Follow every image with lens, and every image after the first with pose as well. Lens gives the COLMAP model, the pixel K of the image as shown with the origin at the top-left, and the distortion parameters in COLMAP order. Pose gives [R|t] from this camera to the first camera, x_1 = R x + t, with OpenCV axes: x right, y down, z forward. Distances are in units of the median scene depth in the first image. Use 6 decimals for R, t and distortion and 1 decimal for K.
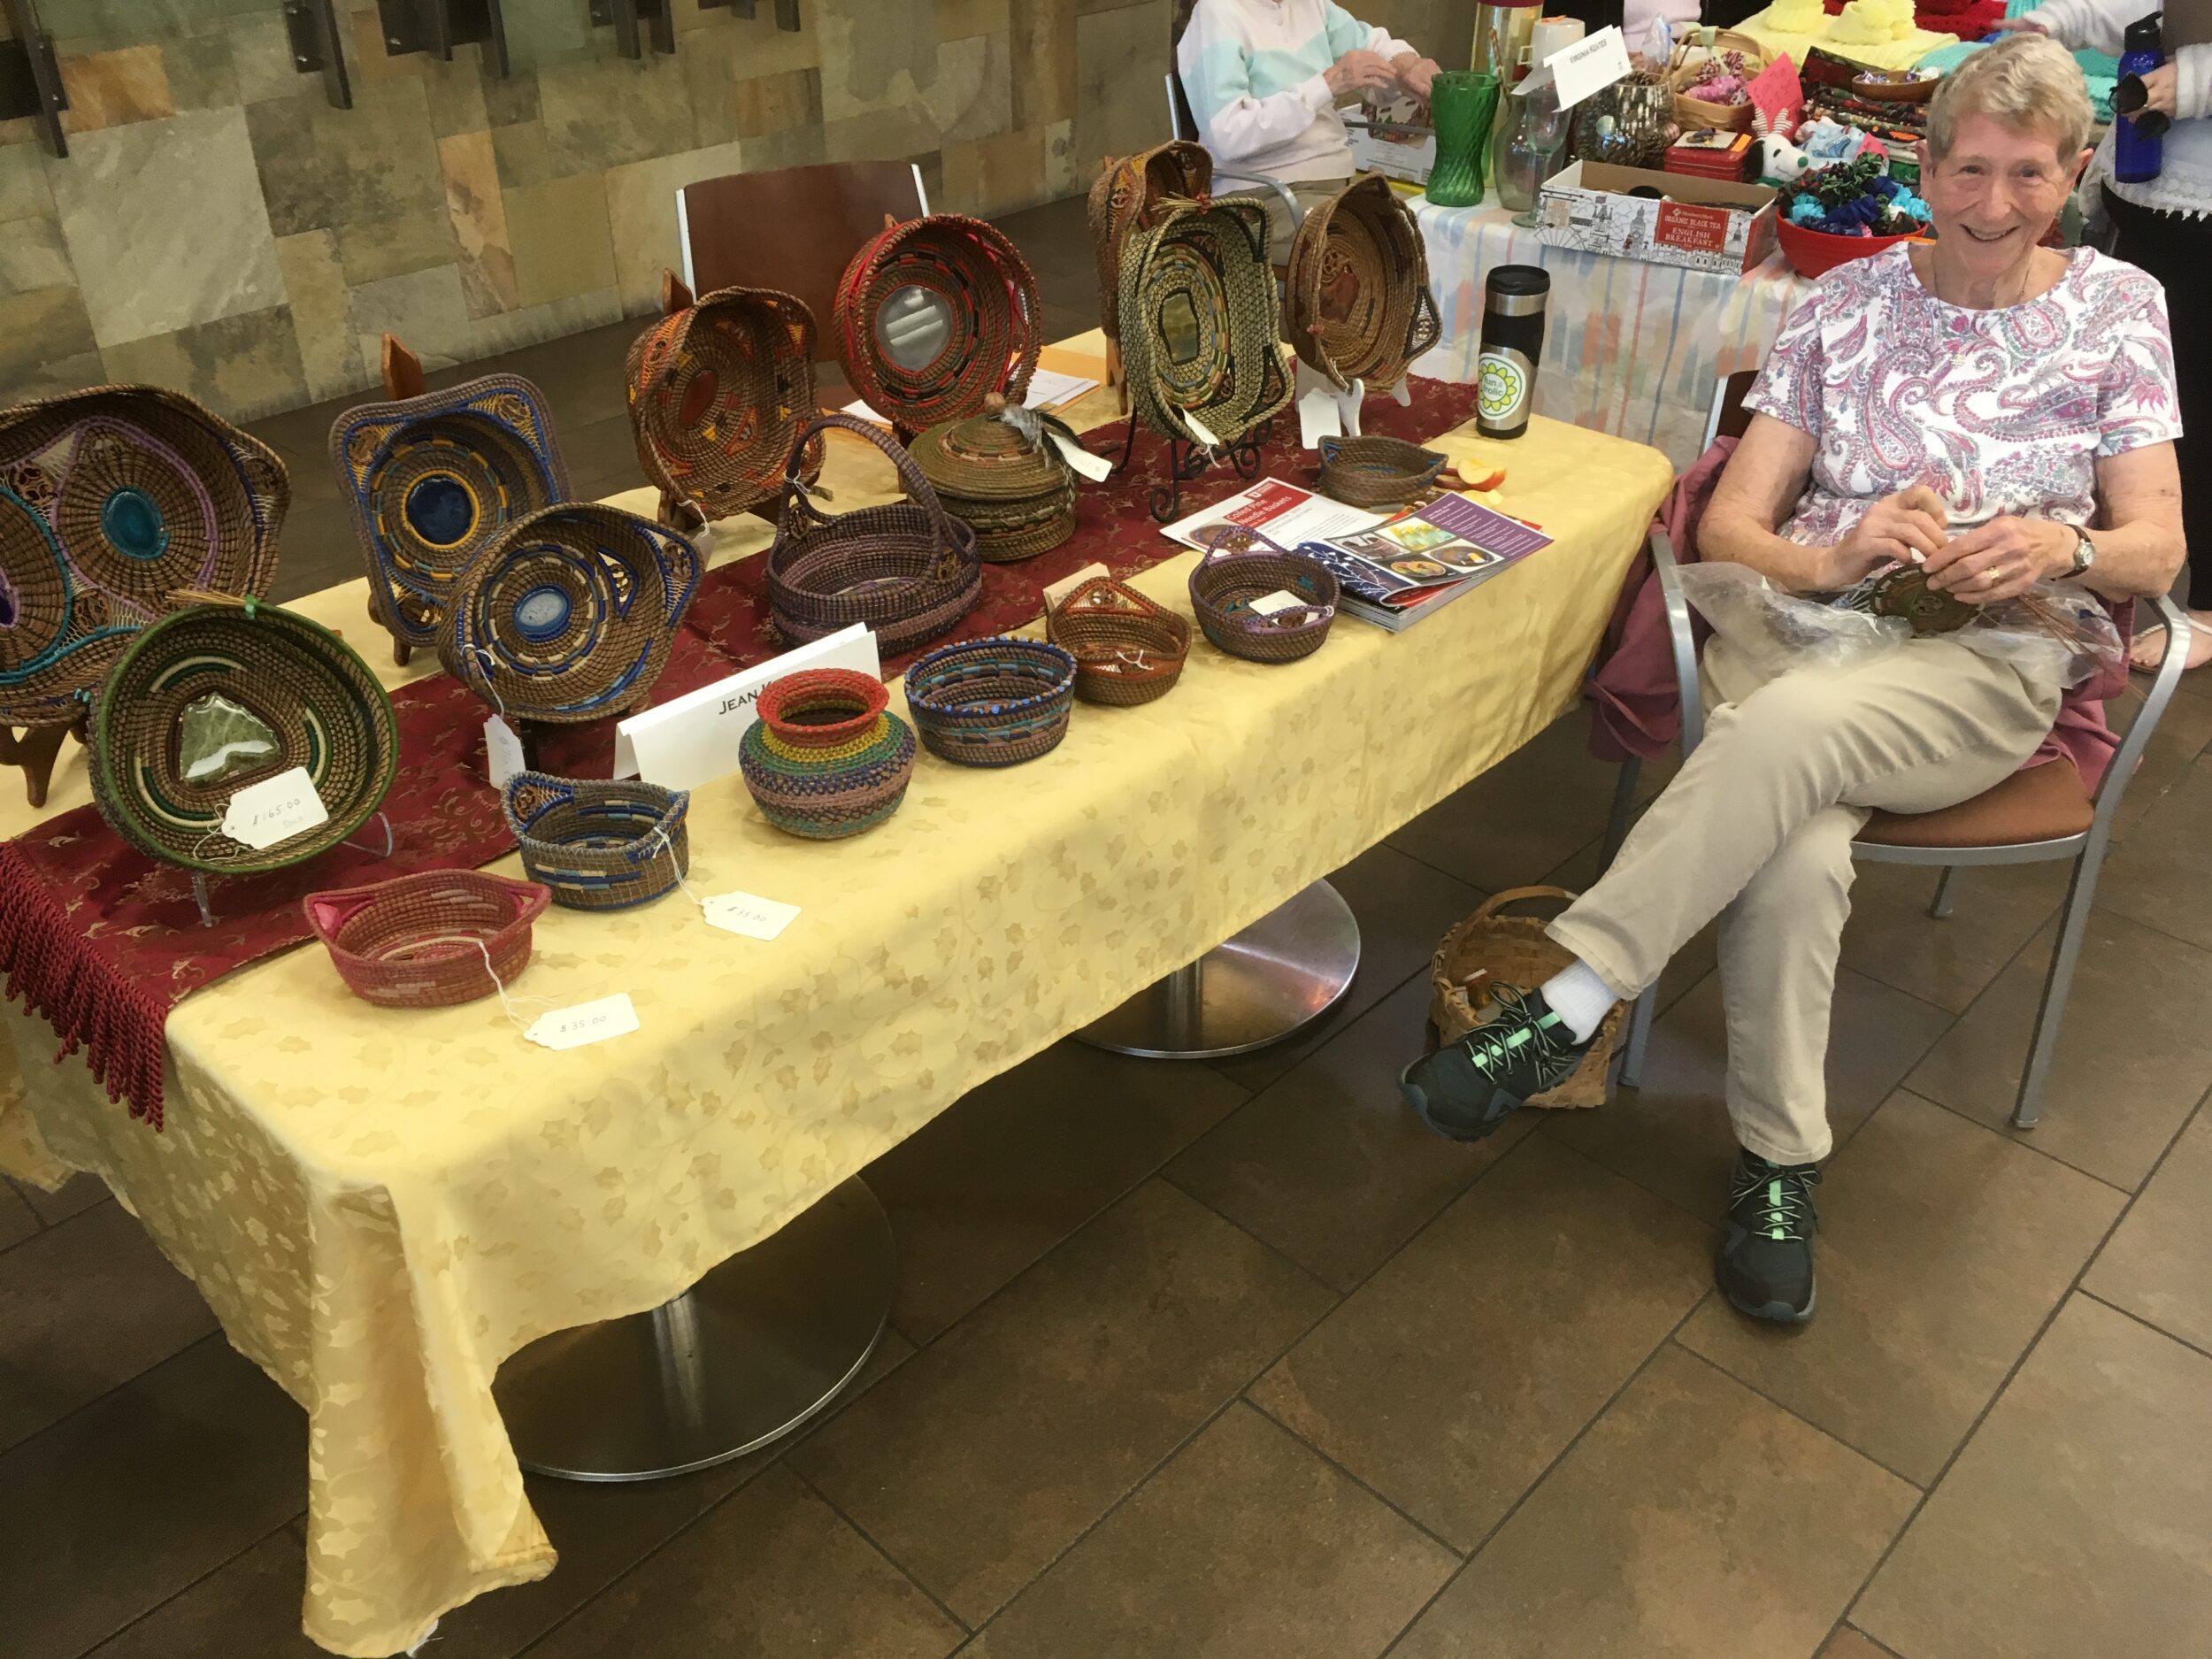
lens RADIAL K [[1869.4, 0, 1106.1], [0, 1869.4, 828.8], [0, 0, 1]] dist [-0.020589, -0.024084]
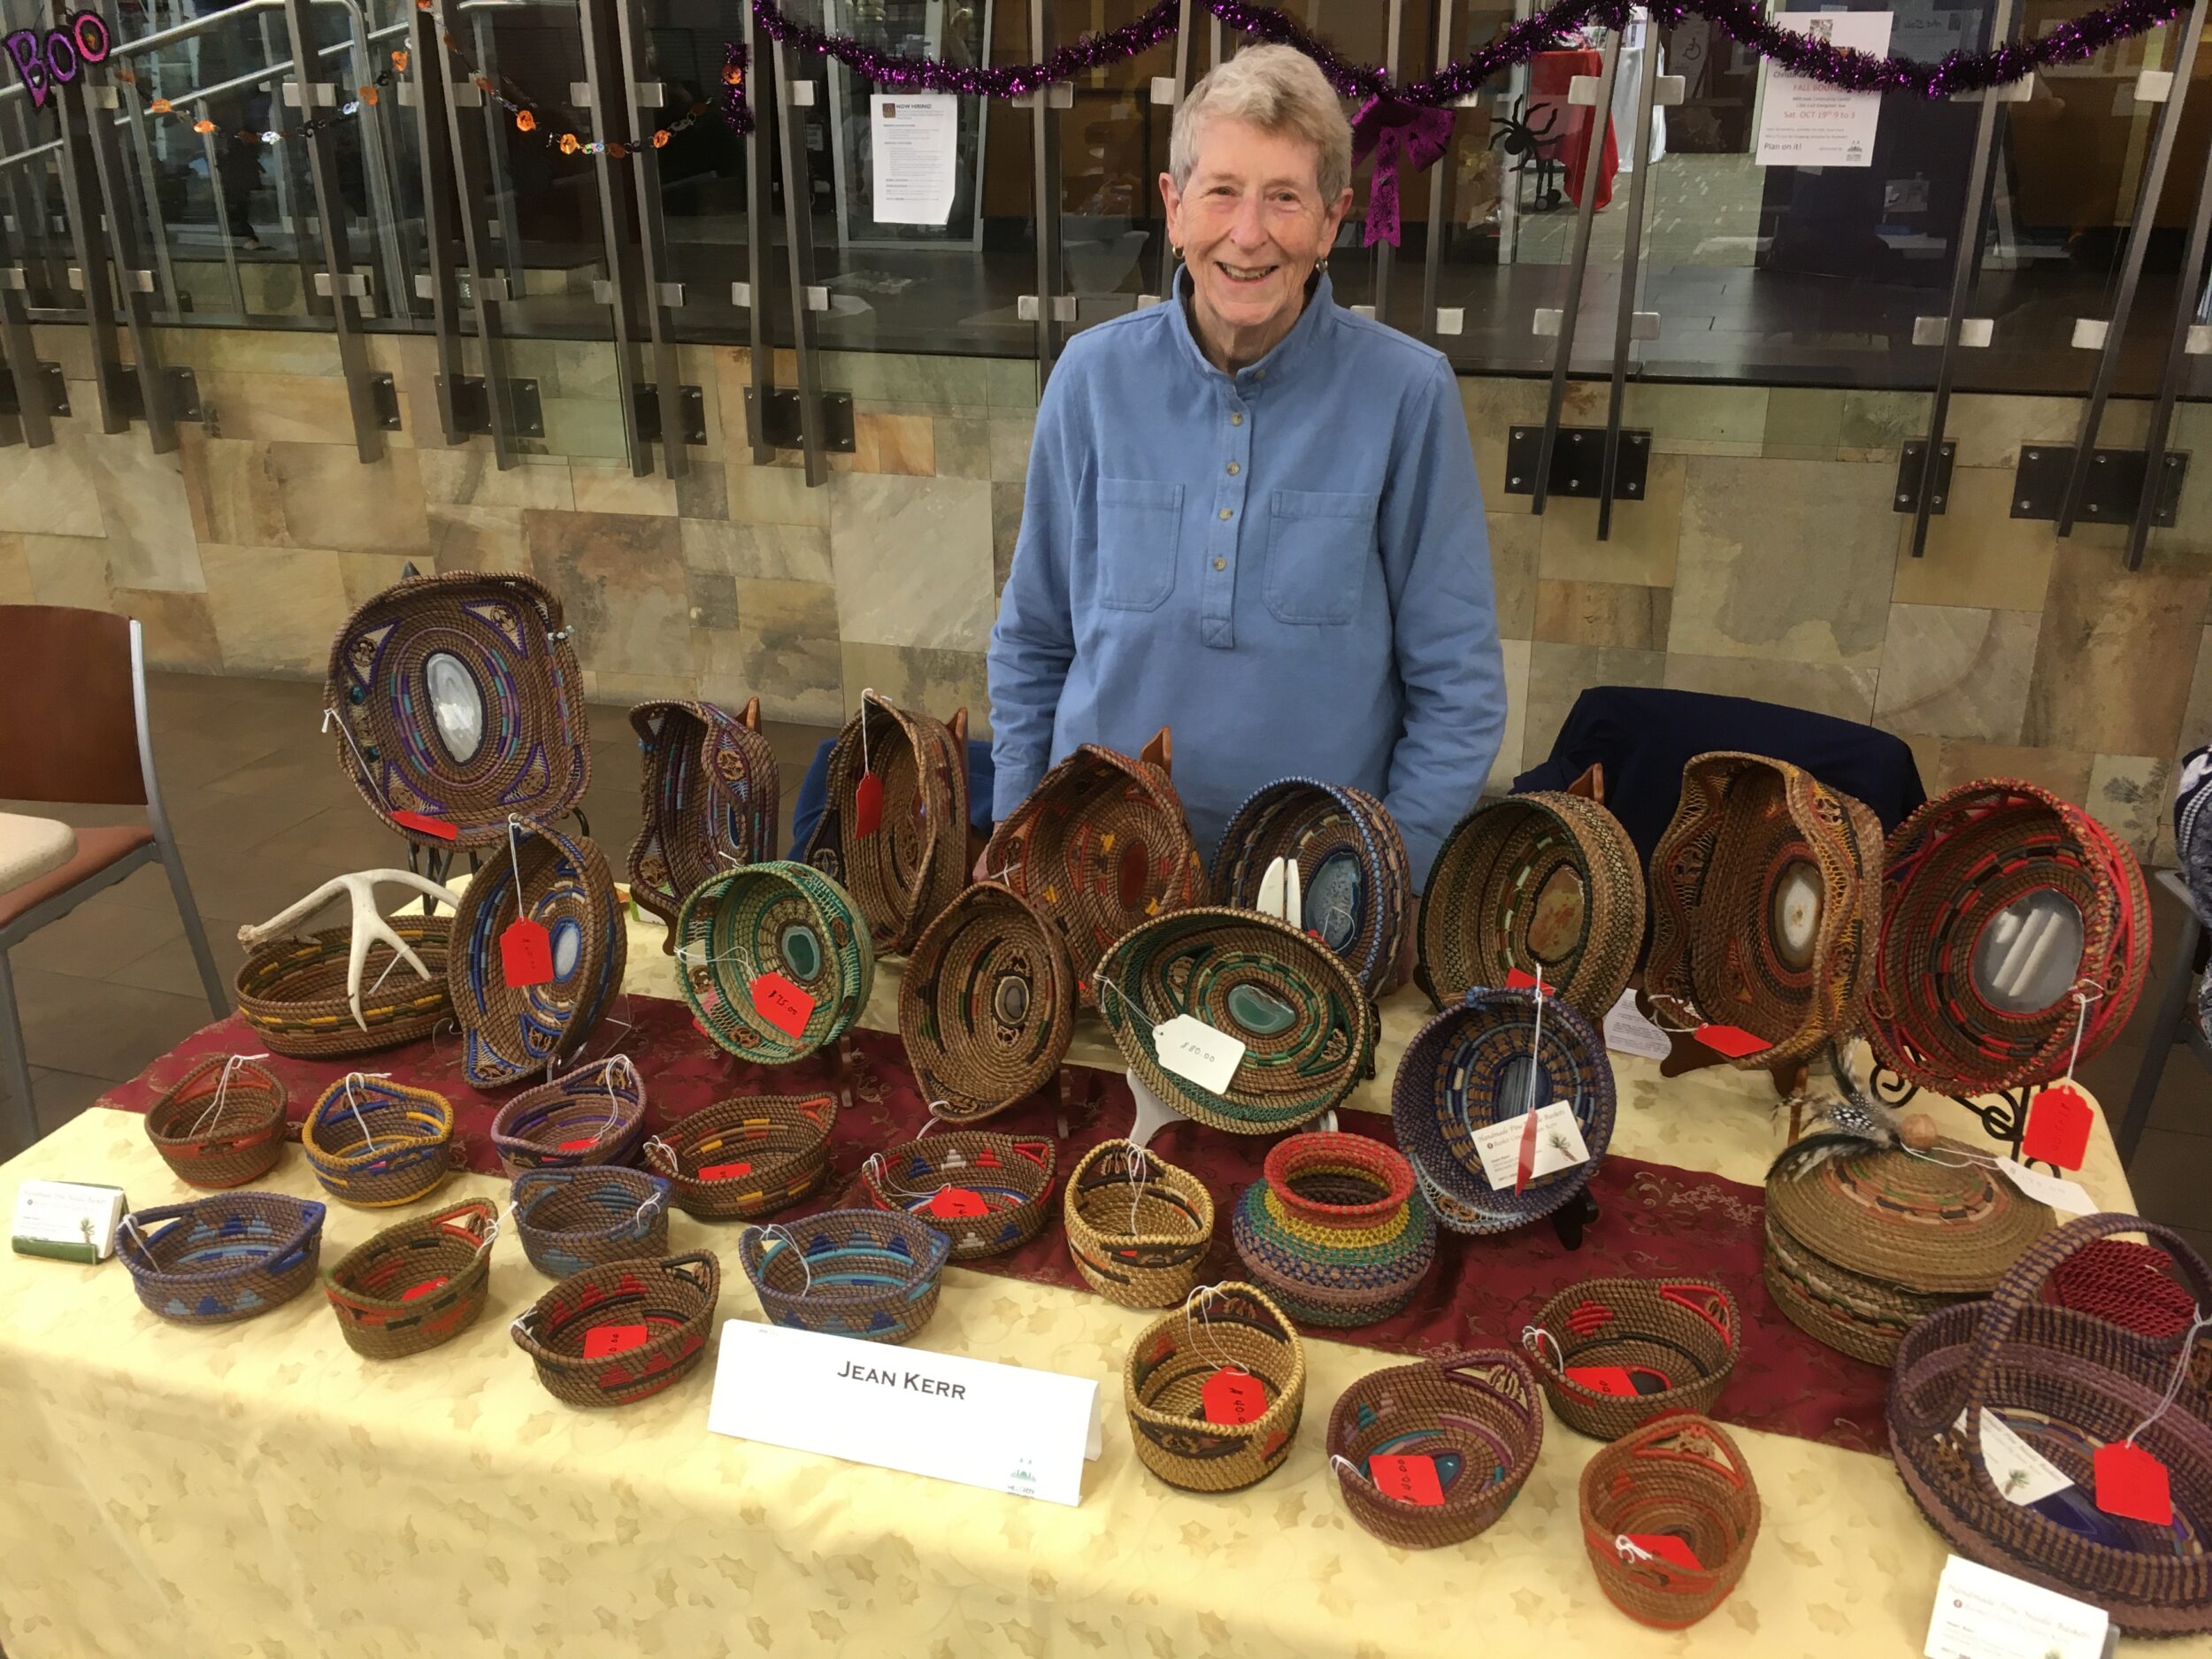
lens RADIAL K [[1869.4, 0, 1106.9], [0, 1869.4, 833.8], [0, 0, 1]] dist [-0.020589, -0.024084]
pose [[0.440038, 0.329971, -0.835156, 0.472514], [-0.486770, 0.869193, 0.086943, -0.274930], [0.754601, 0.368271, 0.543097, 0.419513]]
